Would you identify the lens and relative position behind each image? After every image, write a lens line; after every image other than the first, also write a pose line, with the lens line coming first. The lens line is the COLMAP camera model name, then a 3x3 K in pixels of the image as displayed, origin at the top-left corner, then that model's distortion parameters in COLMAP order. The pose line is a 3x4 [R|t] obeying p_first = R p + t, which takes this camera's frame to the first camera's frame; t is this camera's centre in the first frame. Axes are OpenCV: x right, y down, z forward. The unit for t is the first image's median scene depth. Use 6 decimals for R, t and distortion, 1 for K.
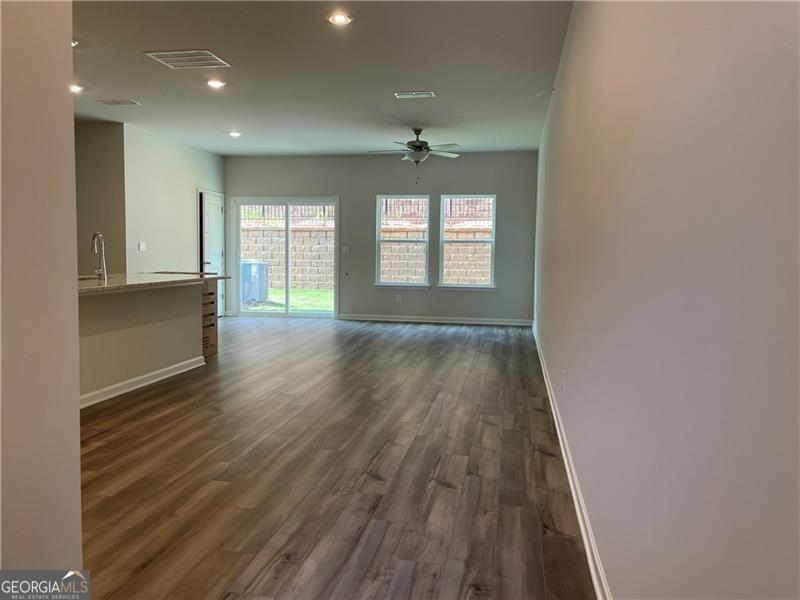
lens RADIAL K [[600.9, 0, 406.4], [0, 600.9, 300.7], [0, 0, 1]] dist [0.086325, -0.125313]
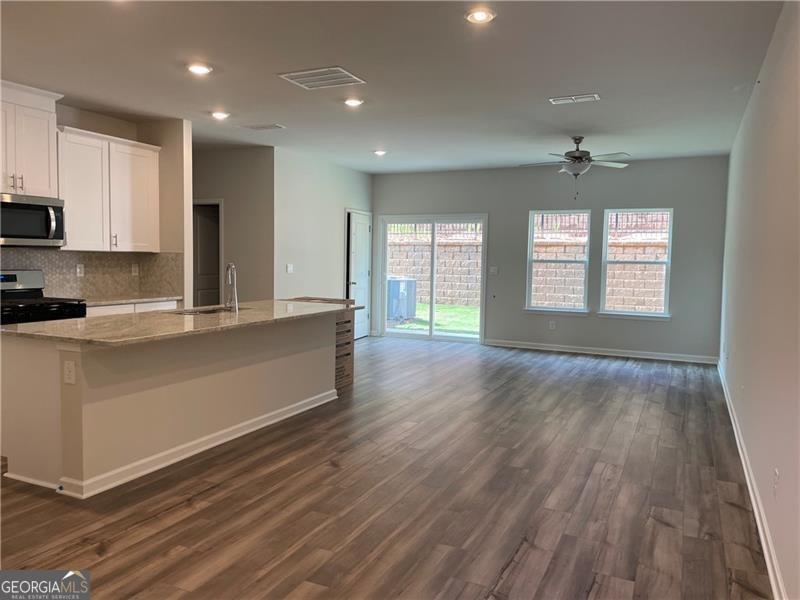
lens RADIAL K [[600.9, 0, 406.4], [0, 600.9, 300.7], [0, 0, 1]] dist [0.086325, -0.125313]
pose [[0.966858, 0.021094, -0.254440, 0.008082], [-0.024102, 0.999672, -0.008710, -0.038612], [0.254173, 0.014554, 0.967049, 0.105075]]
